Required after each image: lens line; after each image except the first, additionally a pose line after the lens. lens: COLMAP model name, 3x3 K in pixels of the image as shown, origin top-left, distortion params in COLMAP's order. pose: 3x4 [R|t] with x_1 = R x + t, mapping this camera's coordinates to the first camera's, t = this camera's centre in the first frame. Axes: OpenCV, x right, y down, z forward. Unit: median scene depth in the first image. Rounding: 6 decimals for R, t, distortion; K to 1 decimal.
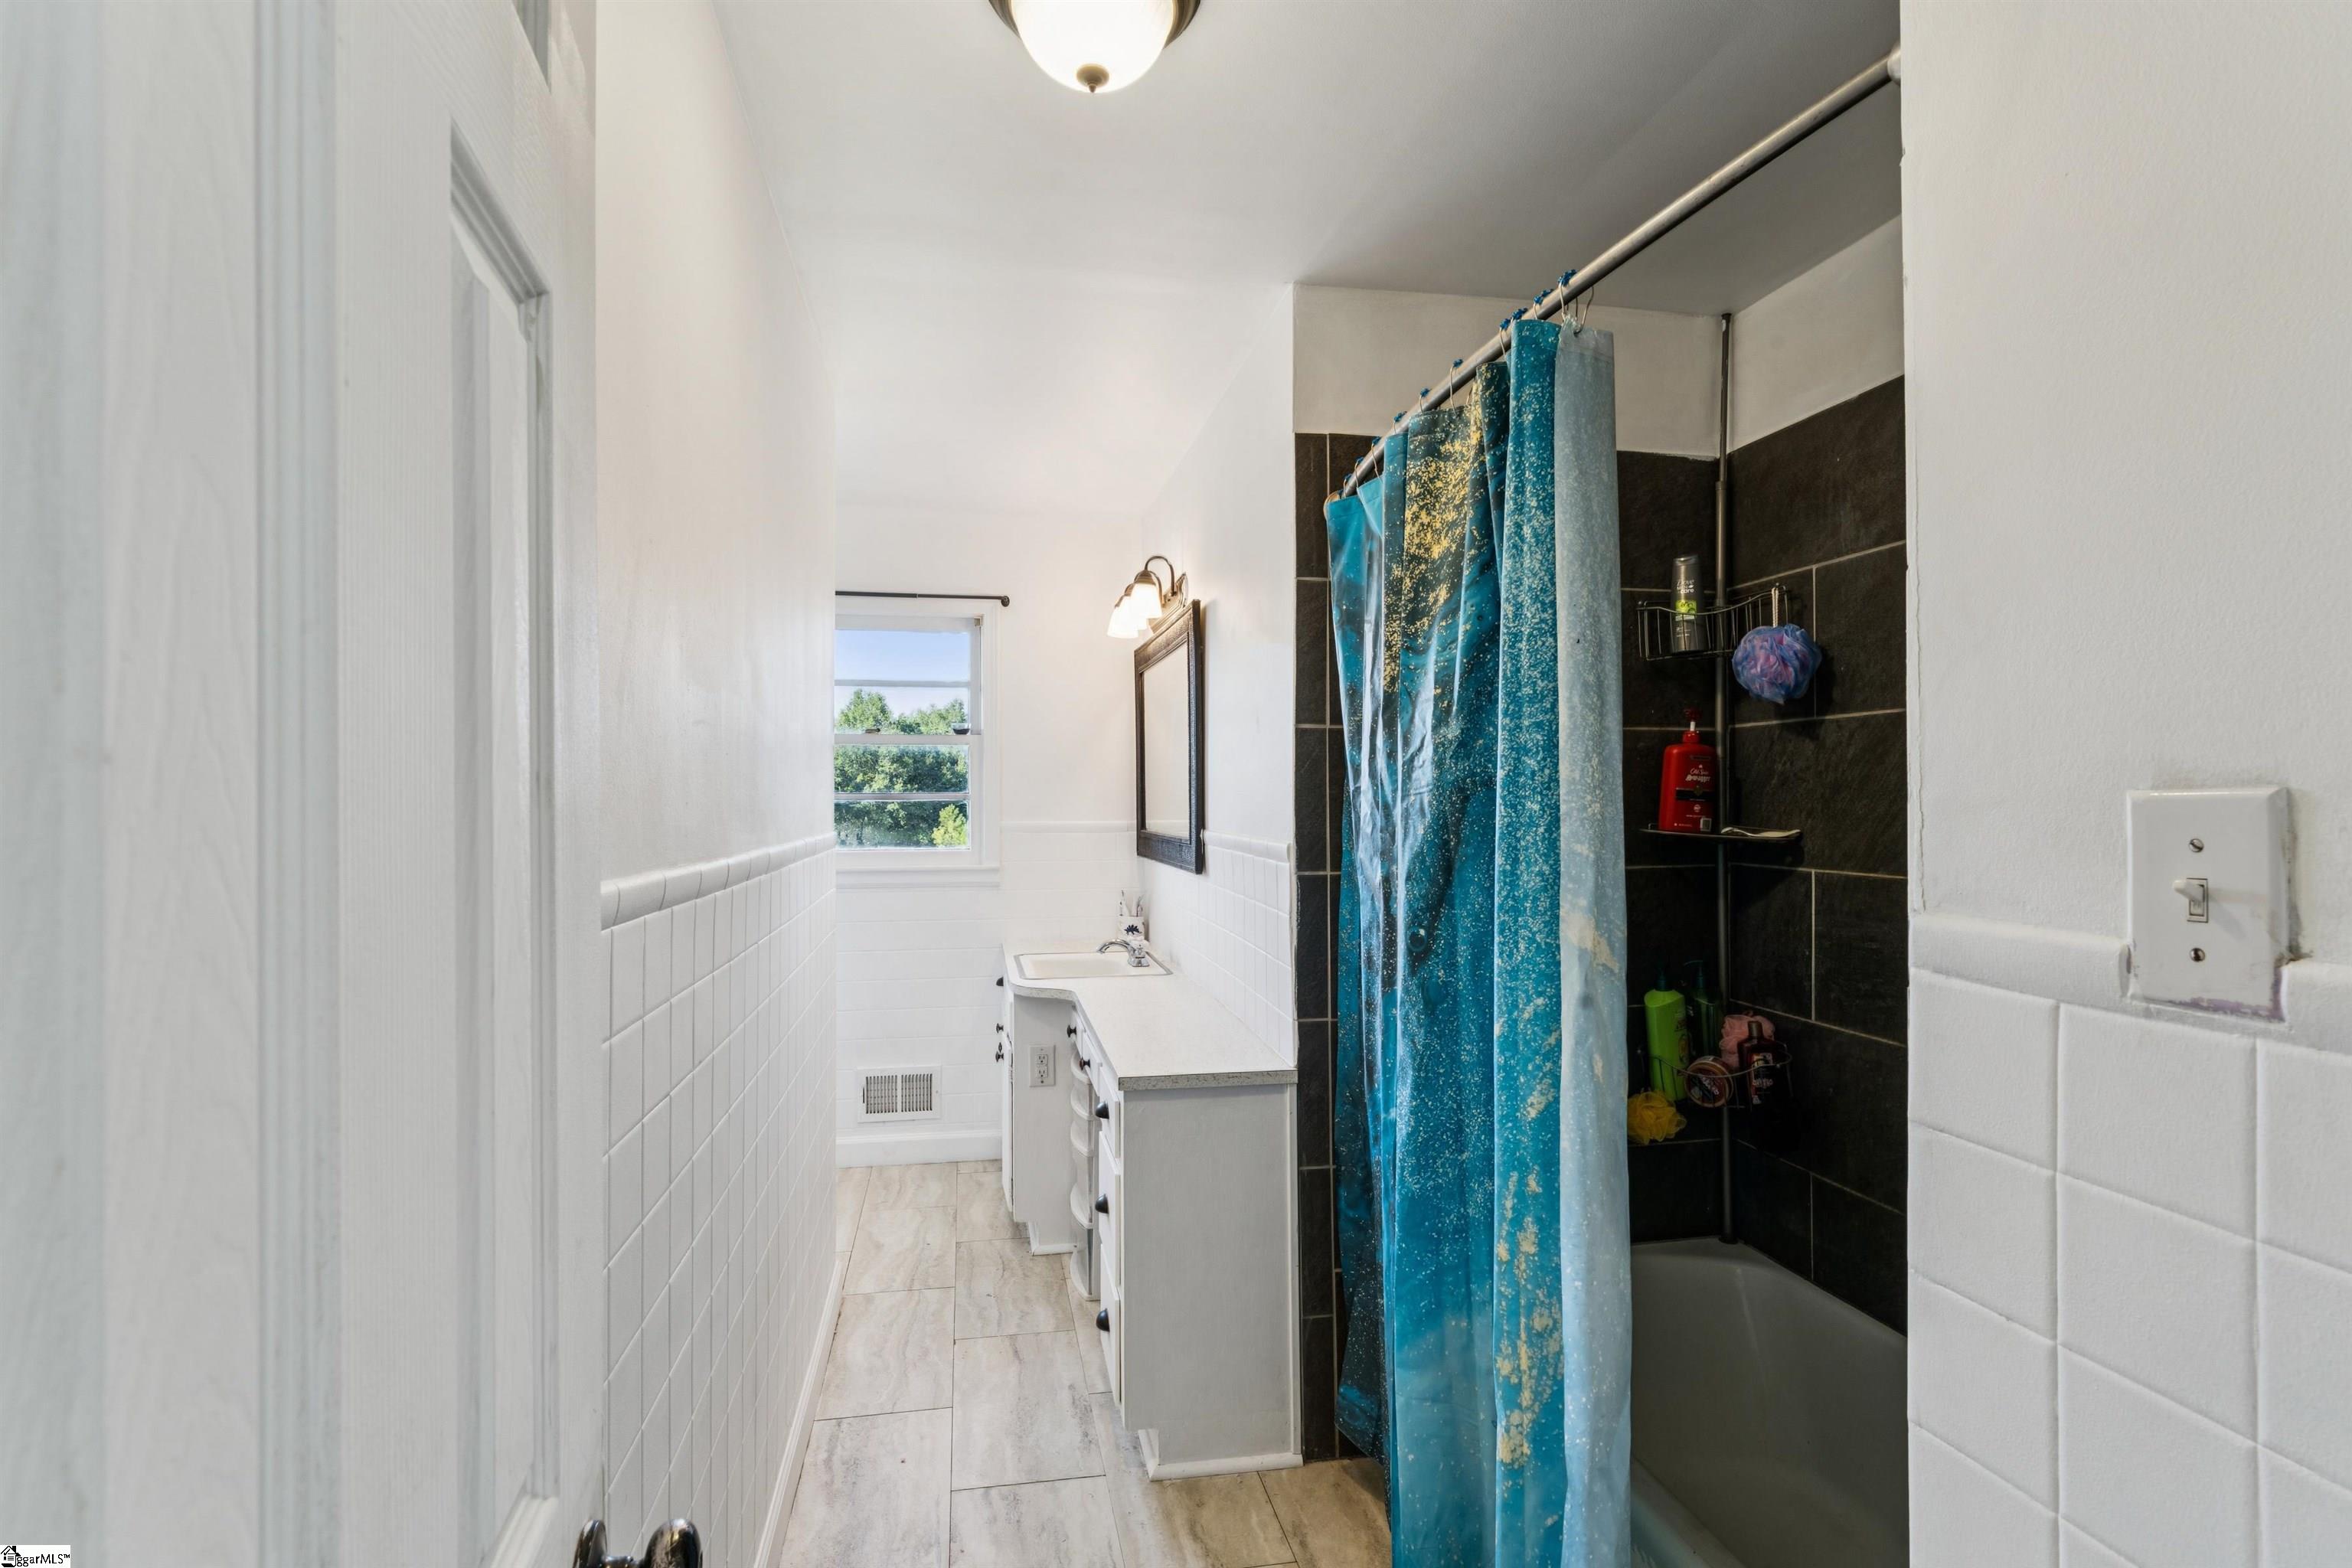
lens RADIAL K [[1069.0, 0, 1172.6], [0, 1069.0, 791.7], [0, 0, 1]] dist [-0.002167, -0.001897]
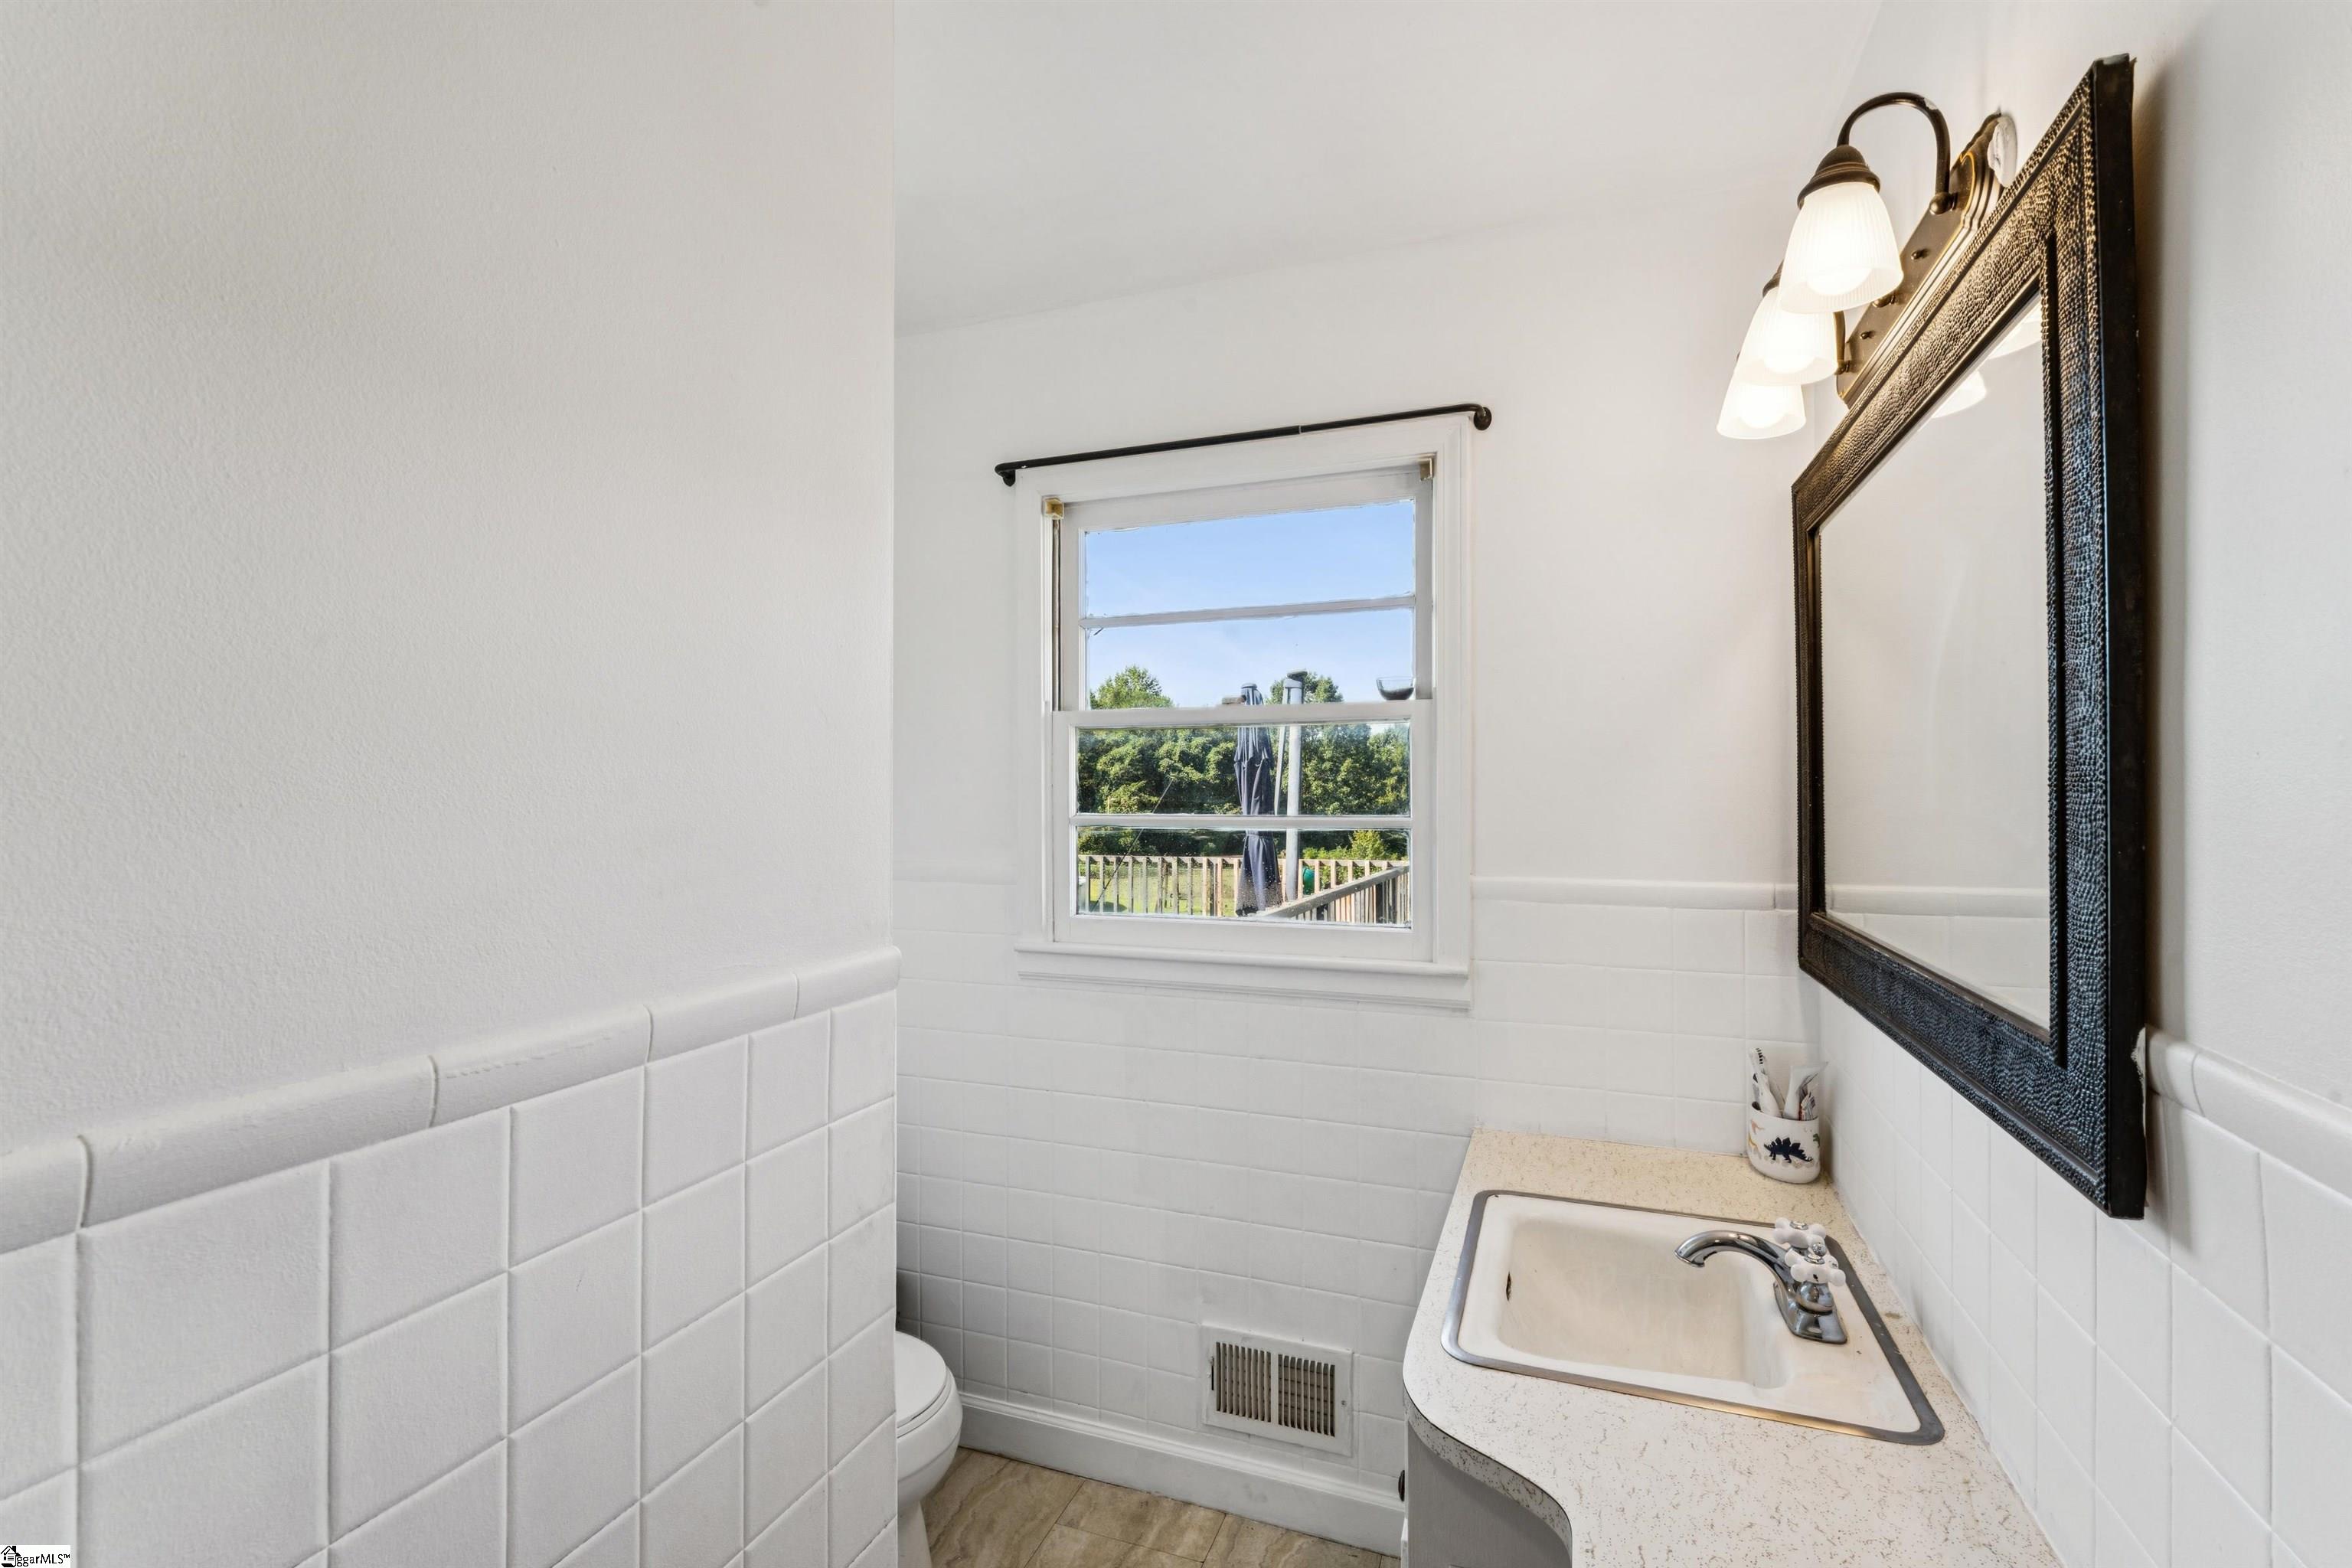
lens RADIAL K [[1069.0, 0, 1170.7], [0, 1069.0, 787.2], [0, 0, 1]] dist [-0.002167, -0.001897]
pose [[0.851968, 0.001246, -0.523592, -0.024682], [0.001441, 0.999988, 0.004725, -0.015080], [0.523591, -0.004780, 0.851956, 0.526988]]
